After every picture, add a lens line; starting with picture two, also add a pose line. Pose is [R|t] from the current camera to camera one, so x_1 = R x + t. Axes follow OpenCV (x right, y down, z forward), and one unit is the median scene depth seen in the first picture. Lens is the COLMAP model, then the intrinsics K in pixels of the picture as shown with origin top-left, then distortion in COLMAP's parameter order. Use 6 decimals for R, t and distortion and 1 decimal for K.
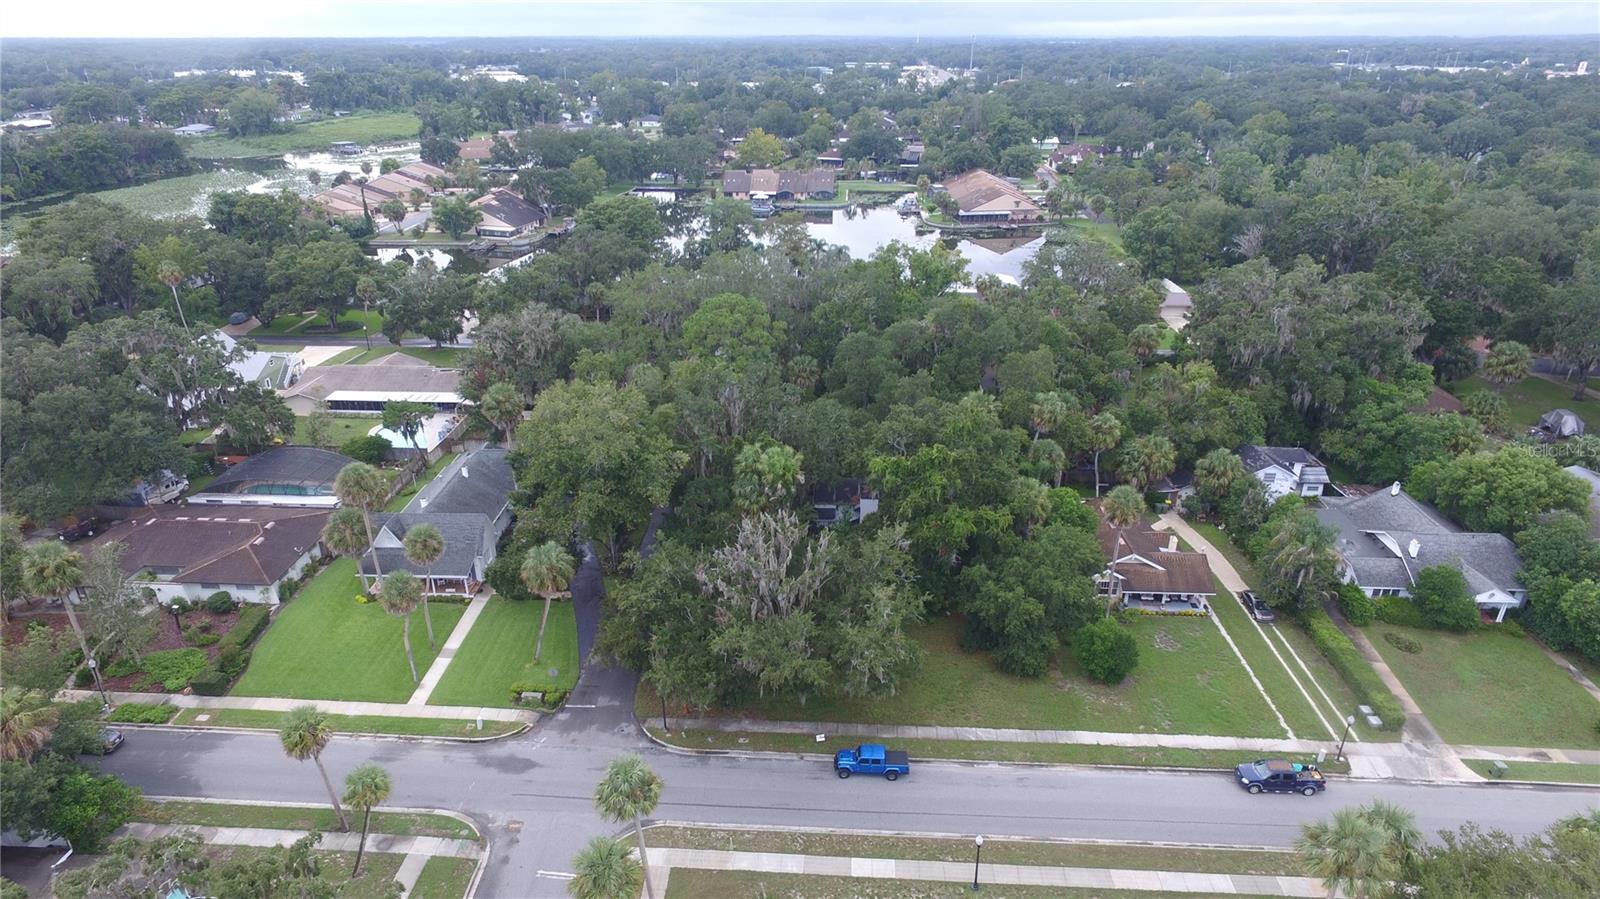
lens RADIAL K [[937.9, 0, 797.7], [0, 937.9, 454.8], [0, 0, 1]] dist [-0.015627, 0.016355]
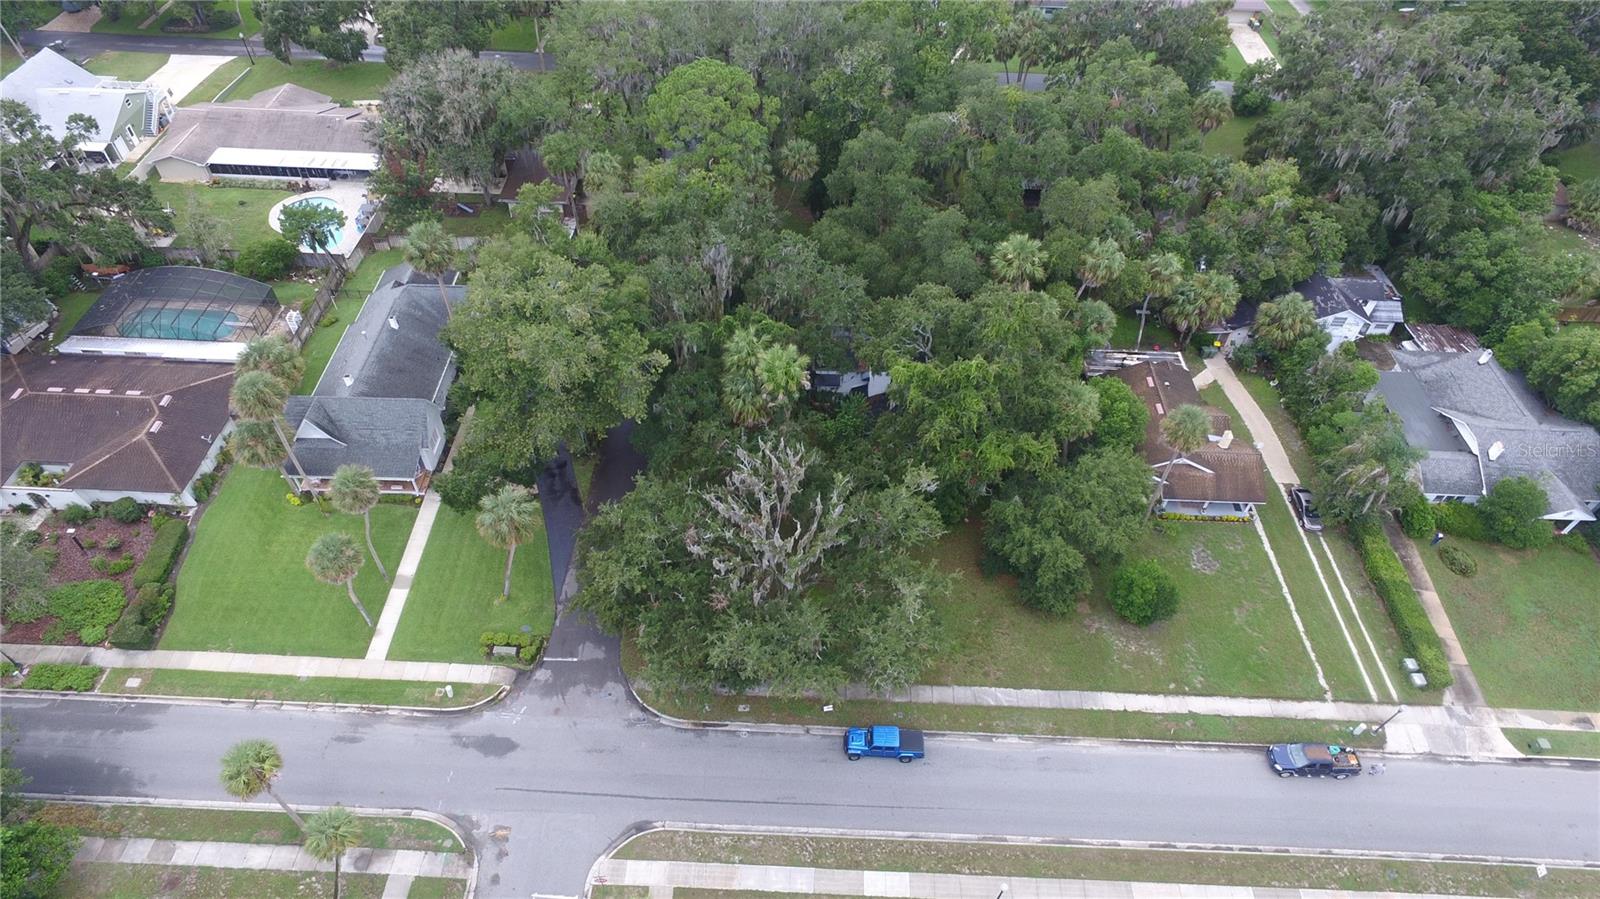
lens RADIAL K [[937.9, 0, 795.5], [0, 937.9, 462.4], [0, 0, 1]] dist [-0.015627, 0.016355]
pose [[0.999341, 0.005250, 0.035912, -0.033501], [-0.019010, 0.918606, 0.394716, -0.224991], [-0.030916, -0.395139, 0.918101, 0.204034]]
